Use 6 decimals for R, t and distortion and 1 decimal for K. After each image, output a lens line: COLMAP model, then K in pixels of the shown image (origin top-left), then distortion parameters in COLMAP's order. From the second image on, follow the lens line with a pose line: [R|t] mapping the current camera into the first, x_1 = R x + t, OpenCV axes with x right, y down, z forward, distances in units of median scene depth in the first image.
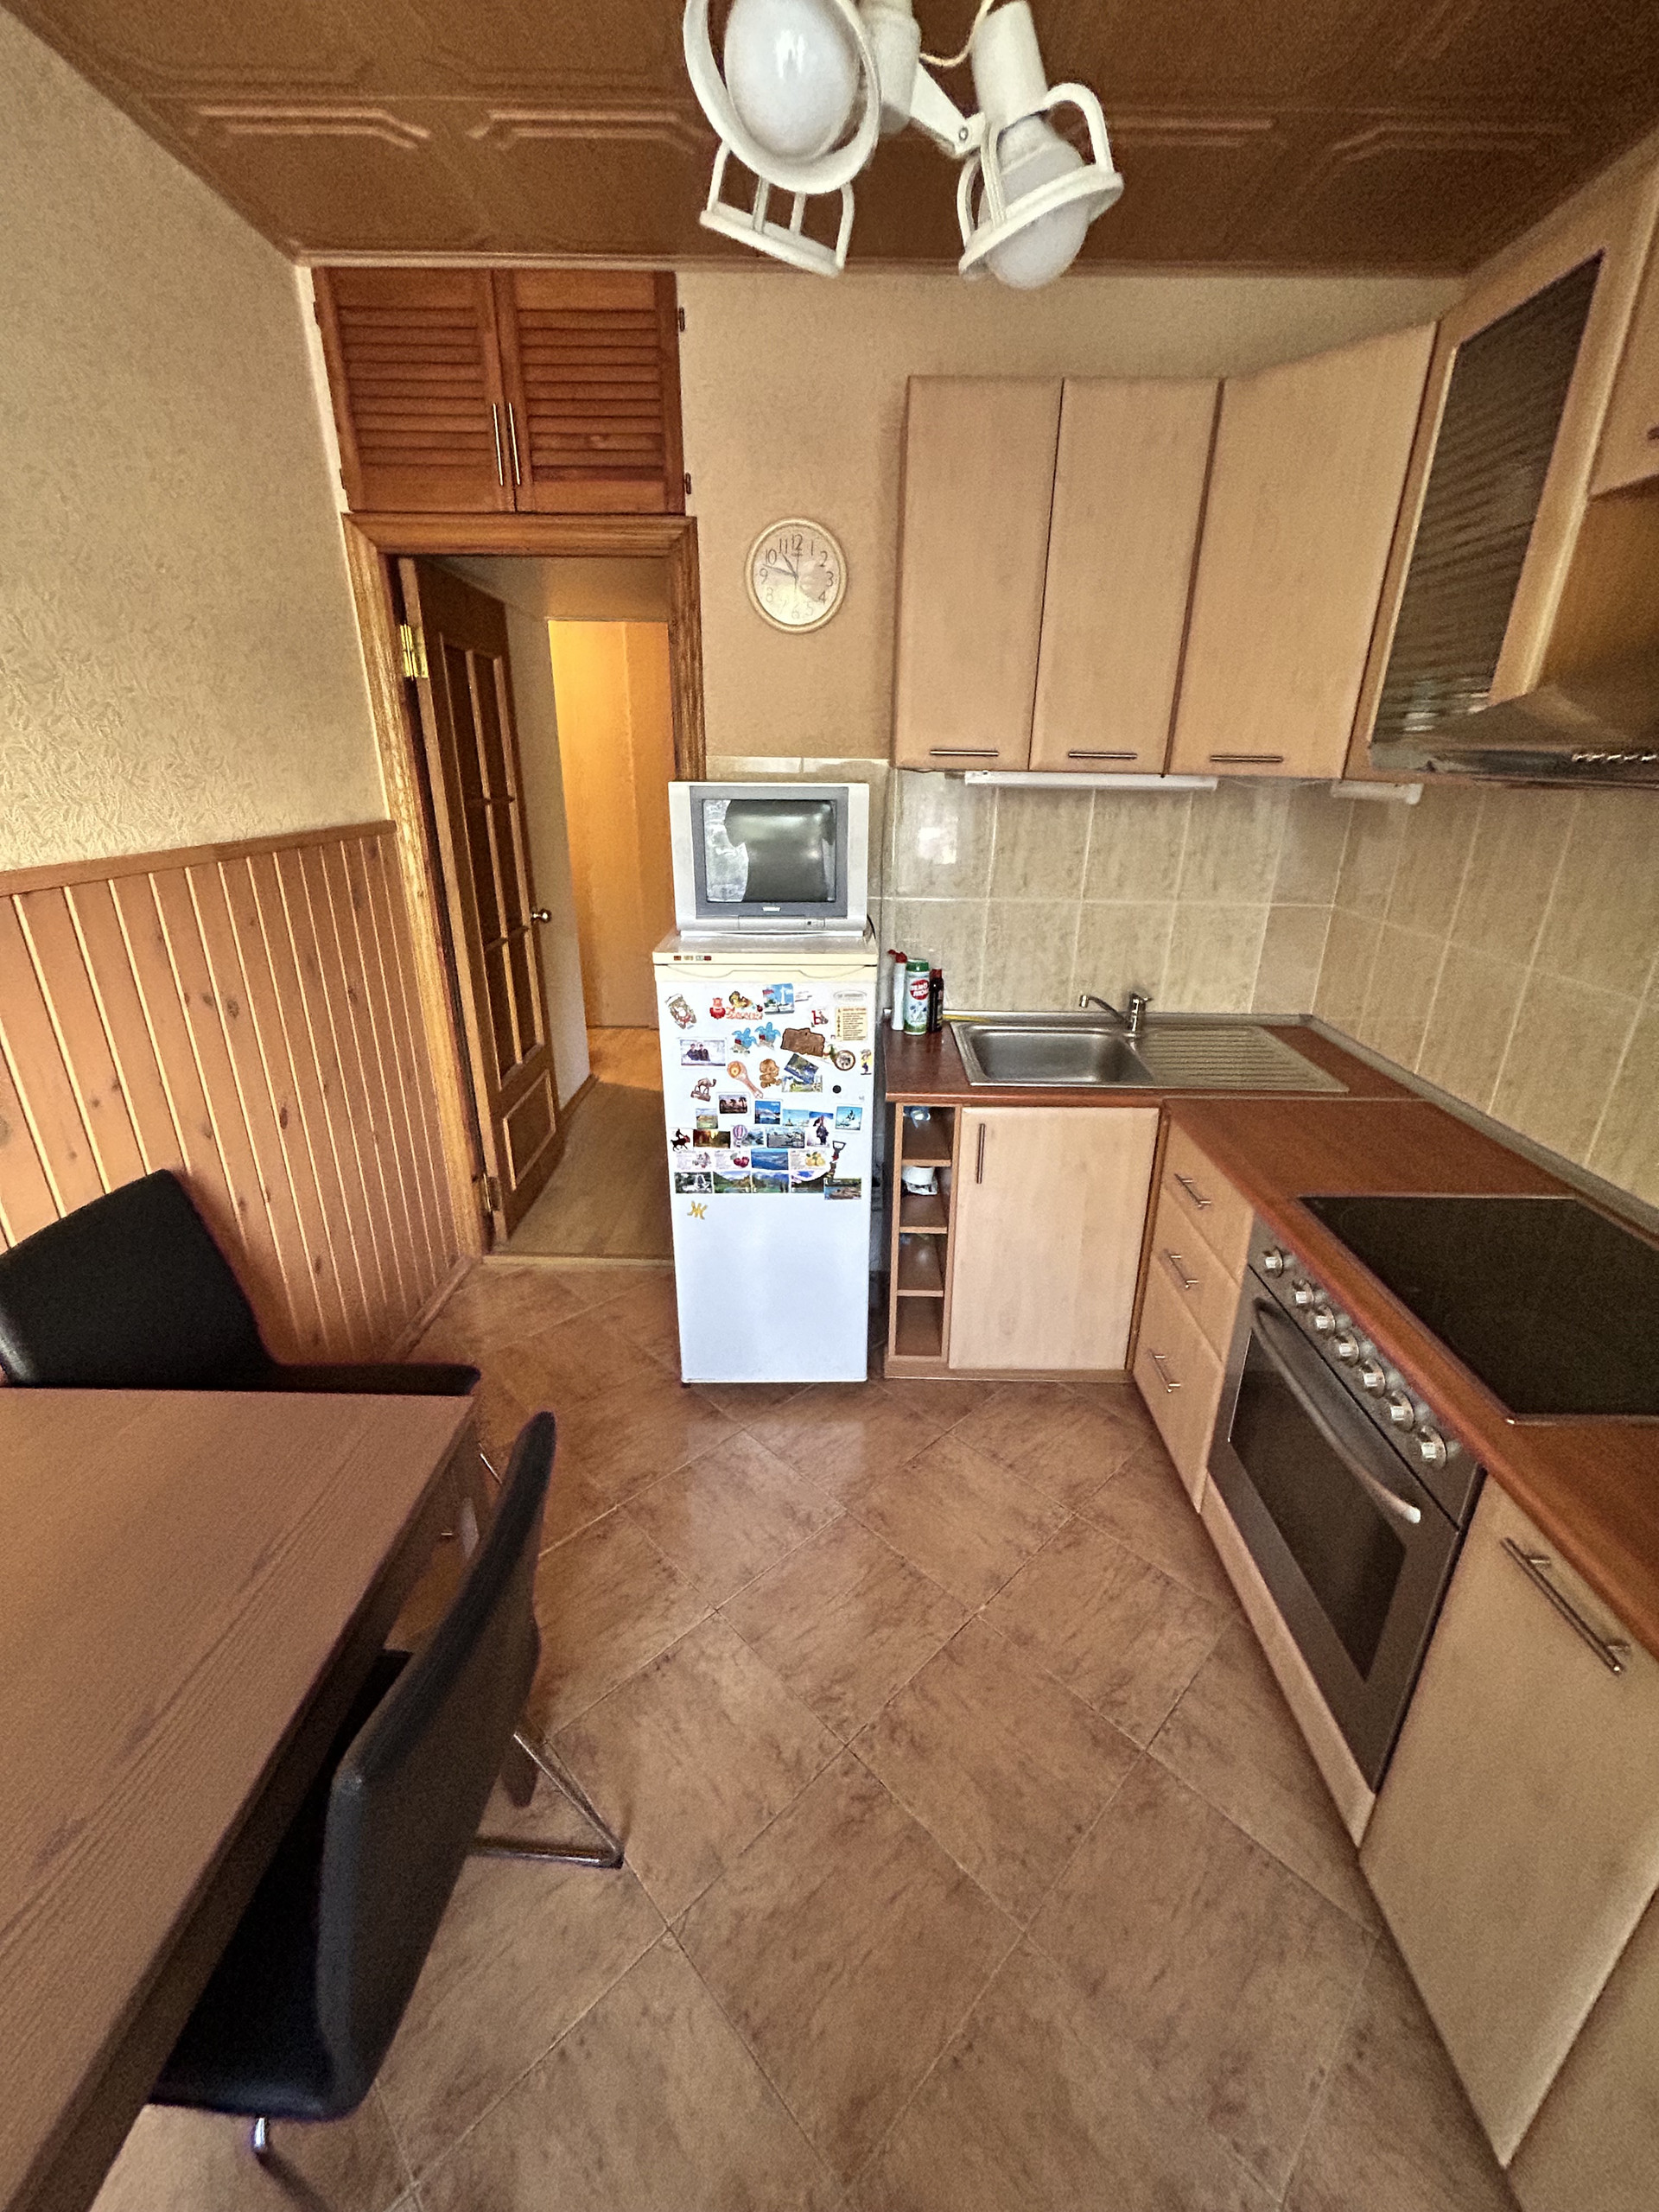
lens RADIAL K [[891.0, 0, 835.1], [0, 891.0, 1094.7], [0, 0, 1]] dist [-0.003052, 0.001307]
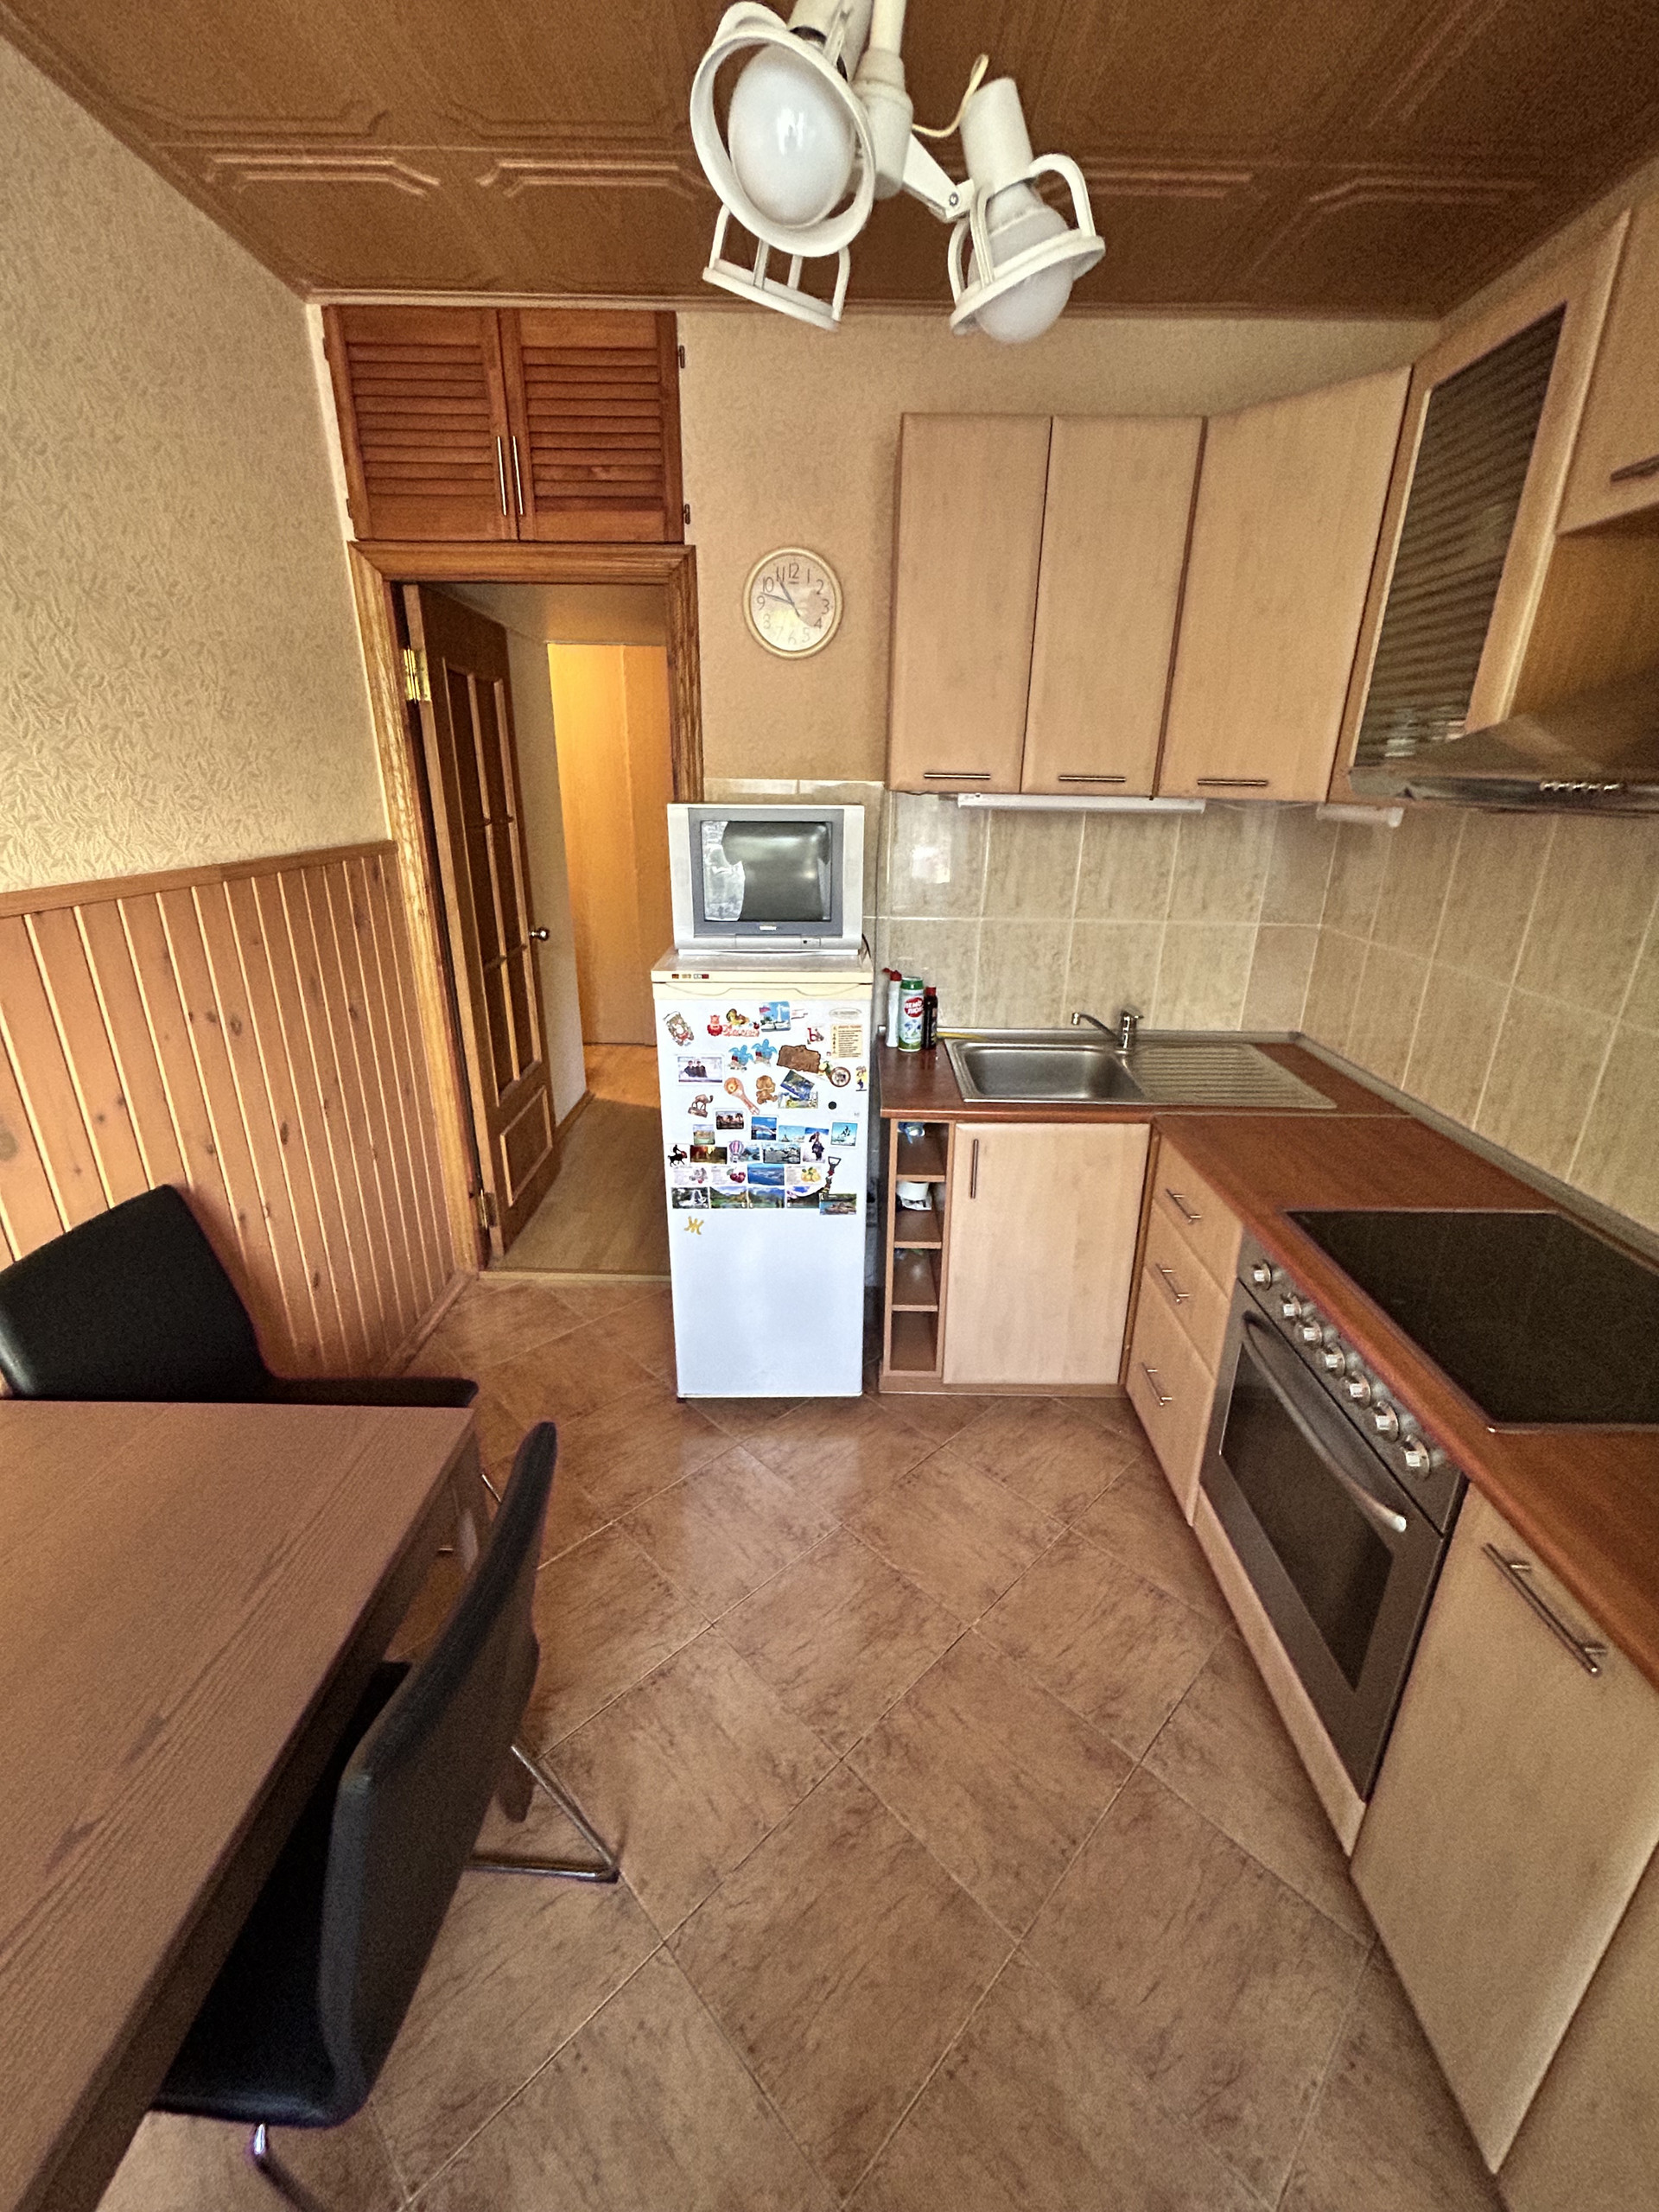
lens RADIAL K [[891.0, 0, 834.3], [0, 891.0, 1095.1], [0, 0, 1]] dist [-0.003052, 0.001307]
pose [[0.999988, 0.000517, 0.004960, -0.000830], [-0.000426, 0.999831, -0.018394, 0.000736], [-0.004969, 0.018392, 0.999819, -0.013415]]
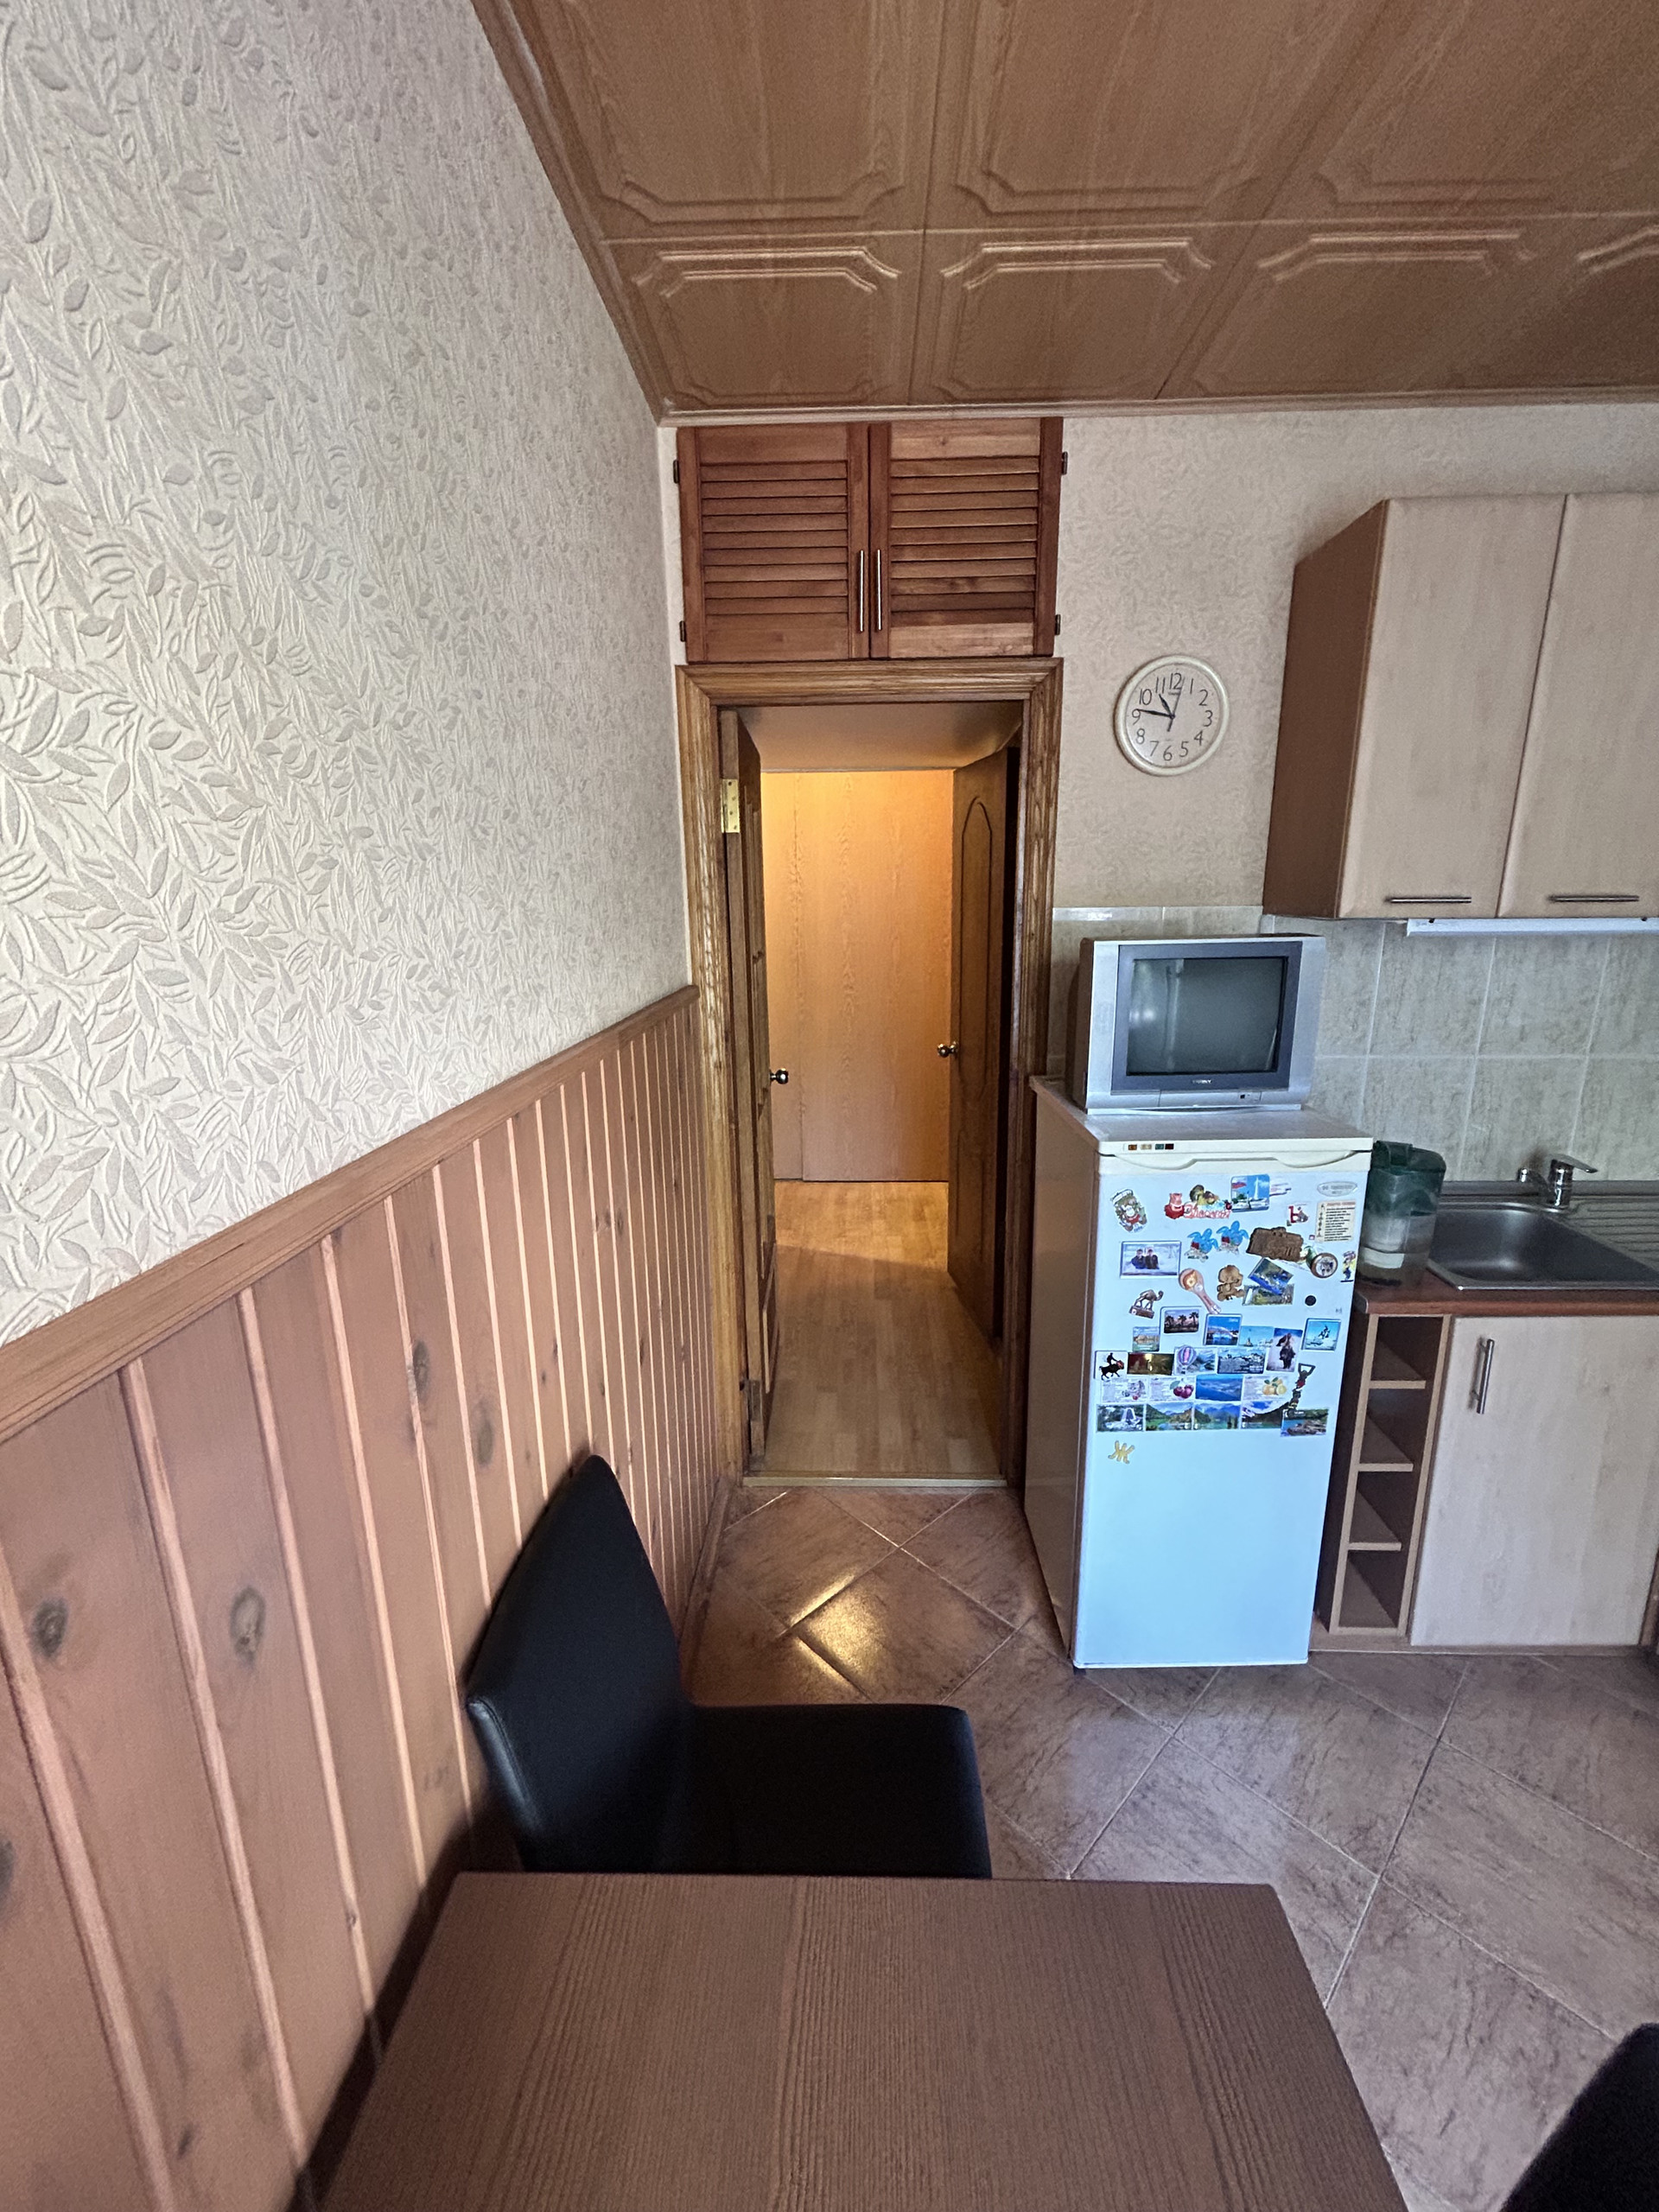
lens RADIAL K [[891.0, 0, 834.2], [0, 891.0, 1094.2], [0, 0, 1]] dist [-0.003052, 0.001307]
pose [[0.999602, -0.020953, -0.018915, -0.414108], [0.018086, 0.989884, -0.140723, -0.086293], [0.021672, 0.140324, 0.989868, 0.161335]]
